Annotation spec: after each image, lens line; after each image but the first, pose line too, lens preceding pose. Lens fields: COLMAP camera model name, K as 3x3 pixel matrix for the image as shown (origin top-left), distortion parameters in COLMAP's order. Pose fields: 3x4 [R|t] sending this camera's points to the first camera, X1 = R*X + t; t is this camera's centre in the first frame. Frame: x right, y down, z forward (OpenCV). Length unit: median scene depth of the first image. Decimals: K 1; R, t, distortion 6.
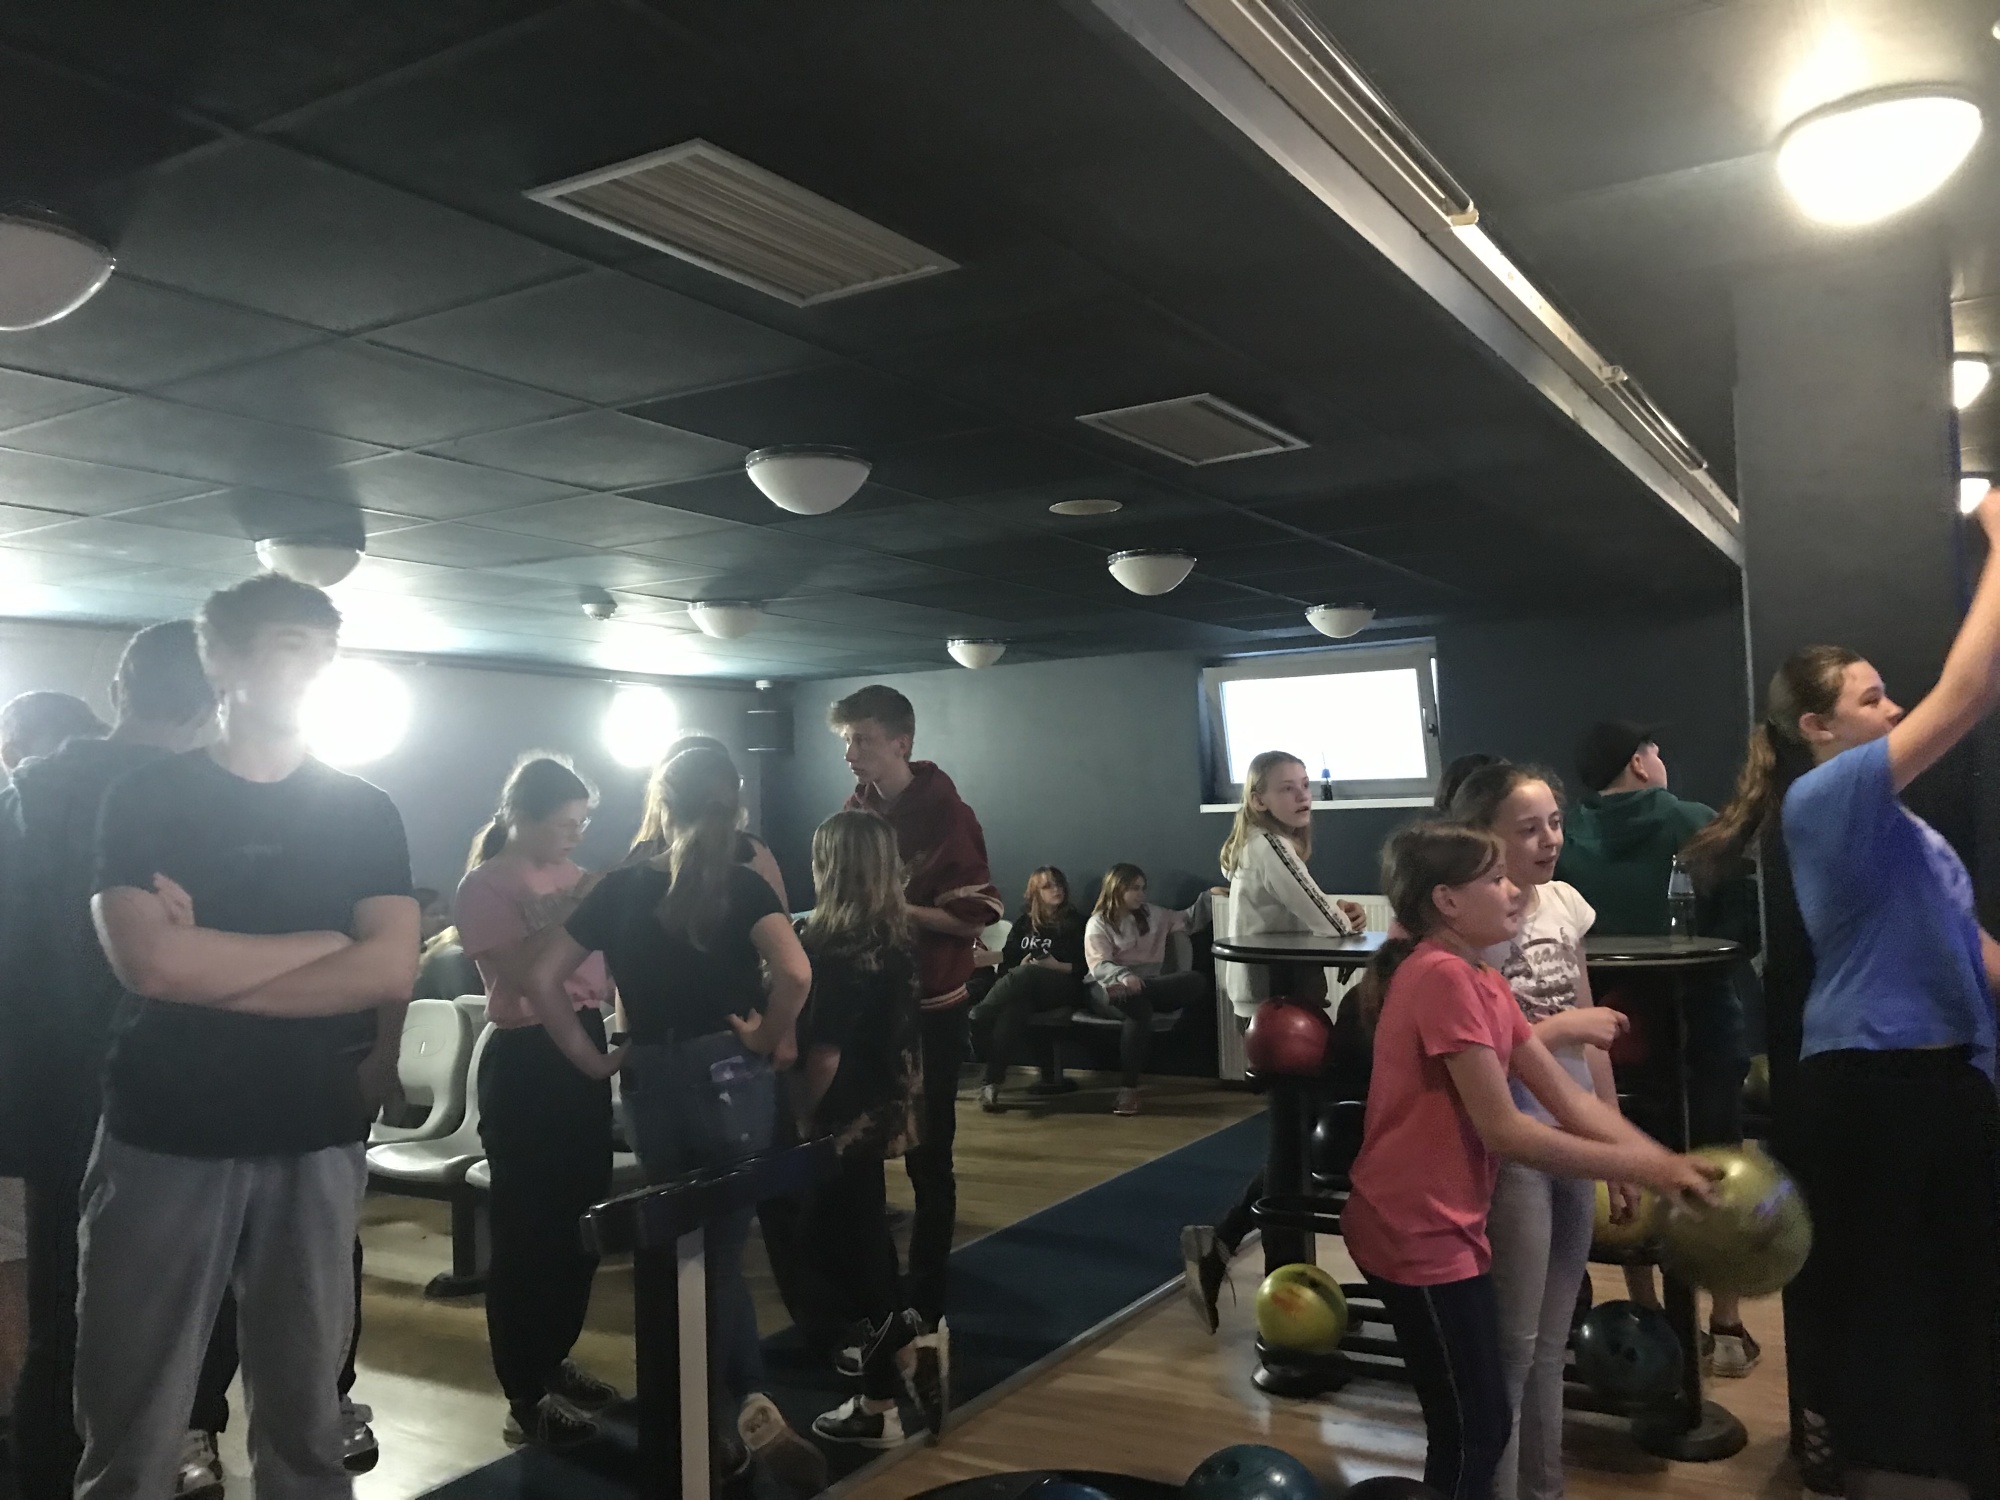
lens RADIAL K [[1661.0, 0, 1000.0], [0, 1661.0, 750.0], [0, 0, 1]] dist [0.007662, -0.002882]
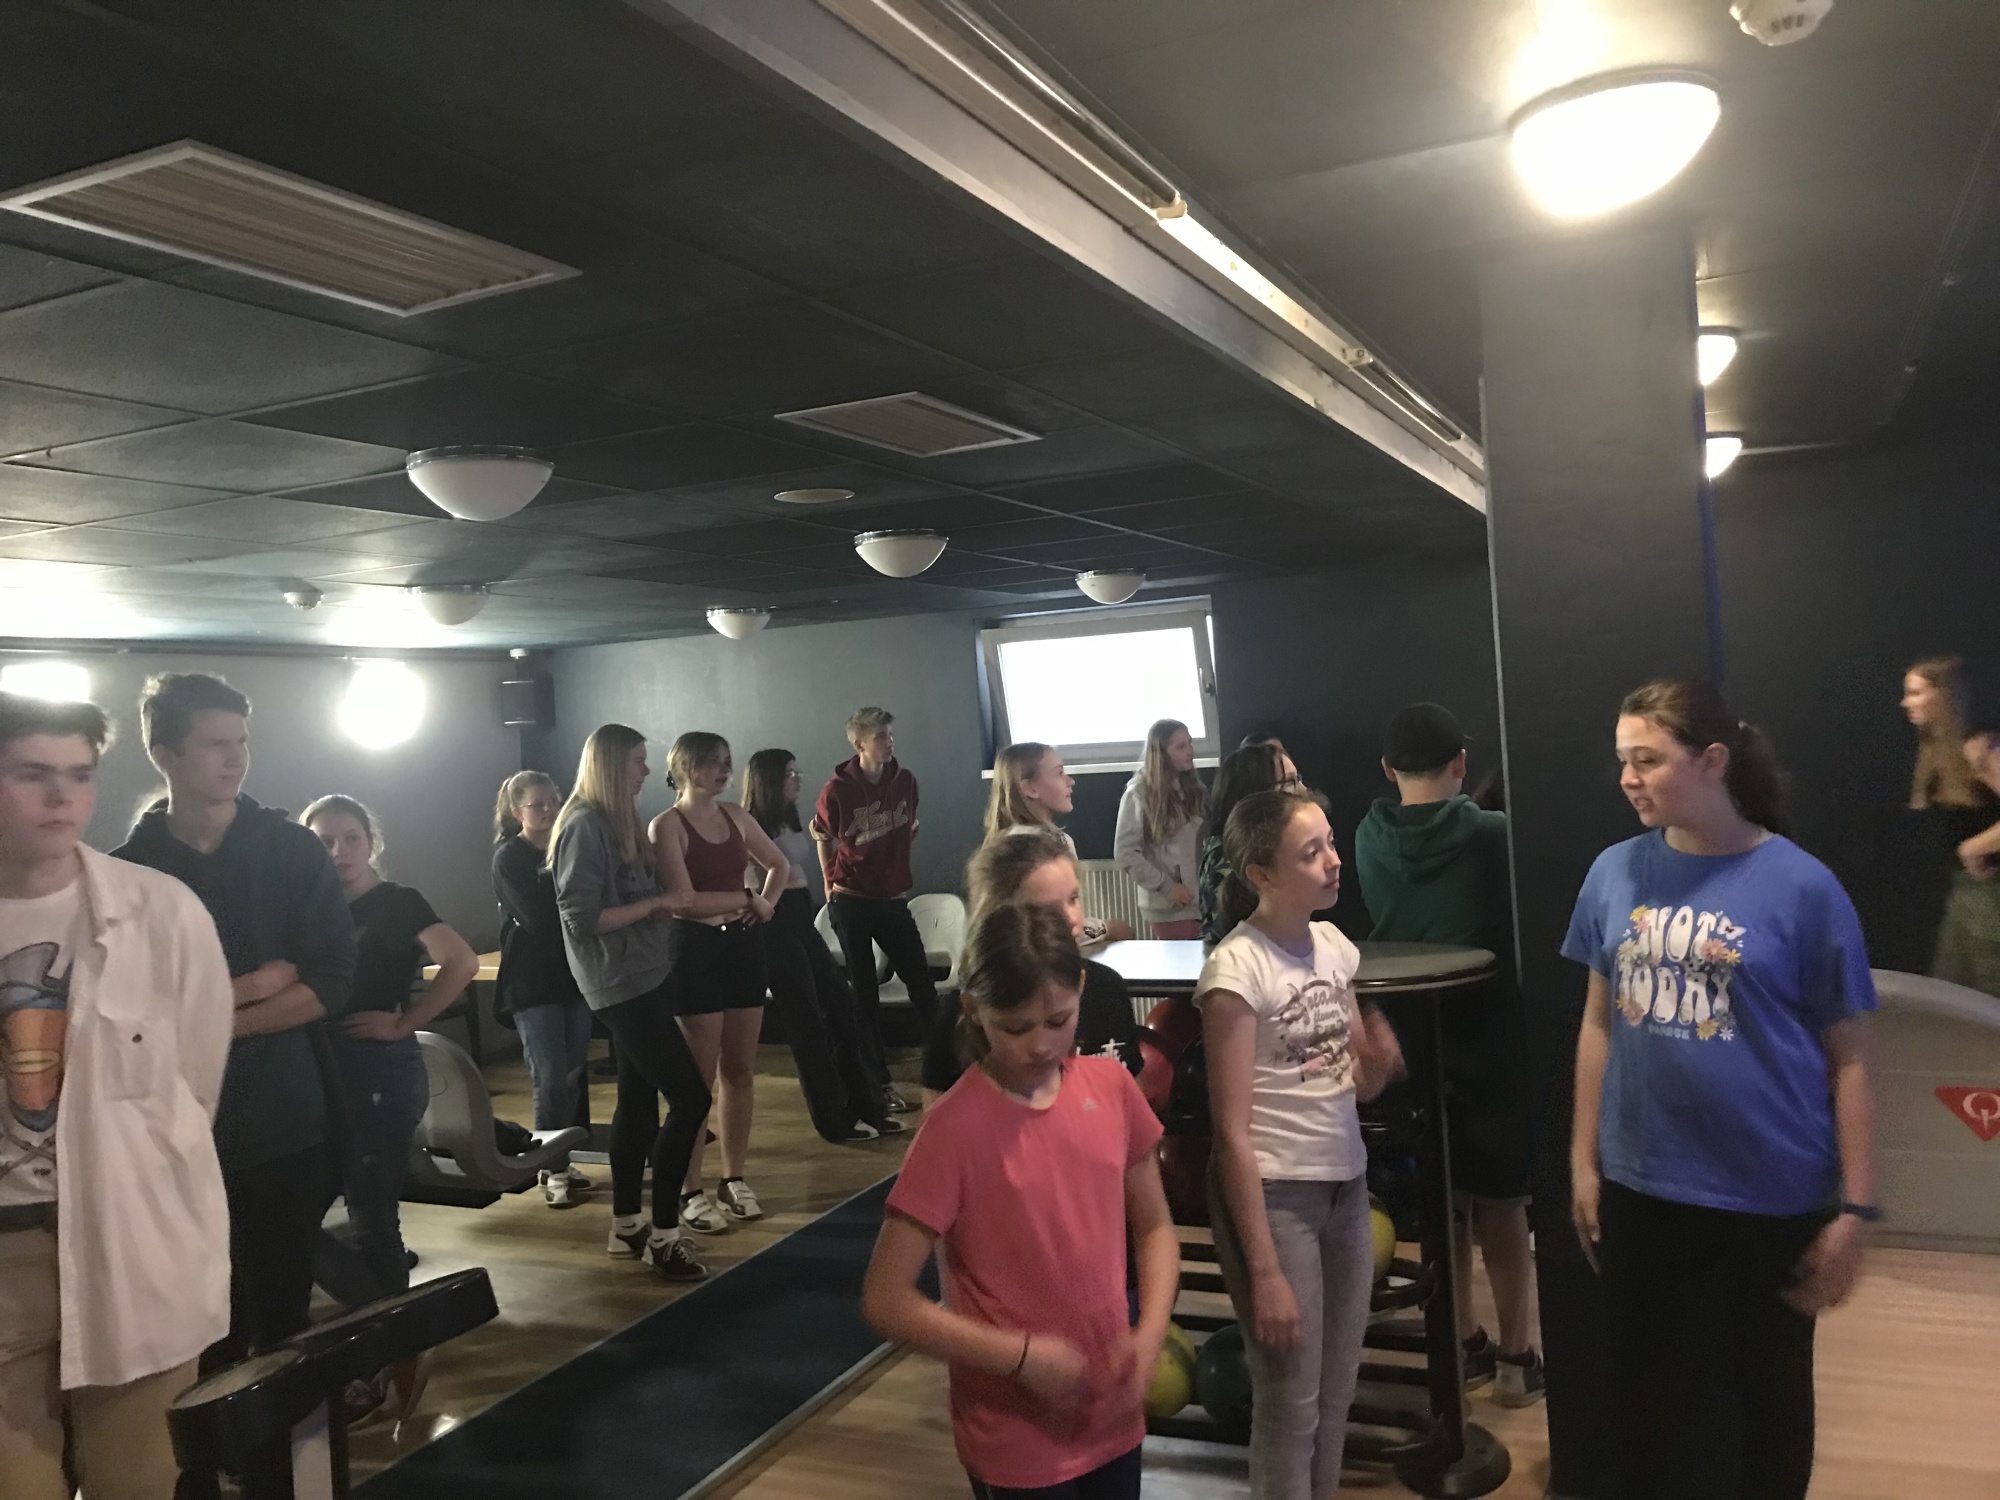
lens RADIAL K [[1649.9, 0, 1000.0], [0, 1649.9, 750.0], [0, 0, 1]] dist [-0.010288, 0.011706]
pose [[0.993520, -0.031921, 0.109083, 0.055770], [0.026703, 0.998443, 0.048969, -0.052367], [-0.110476, -0.045738, 0.992826, 0.081054]]
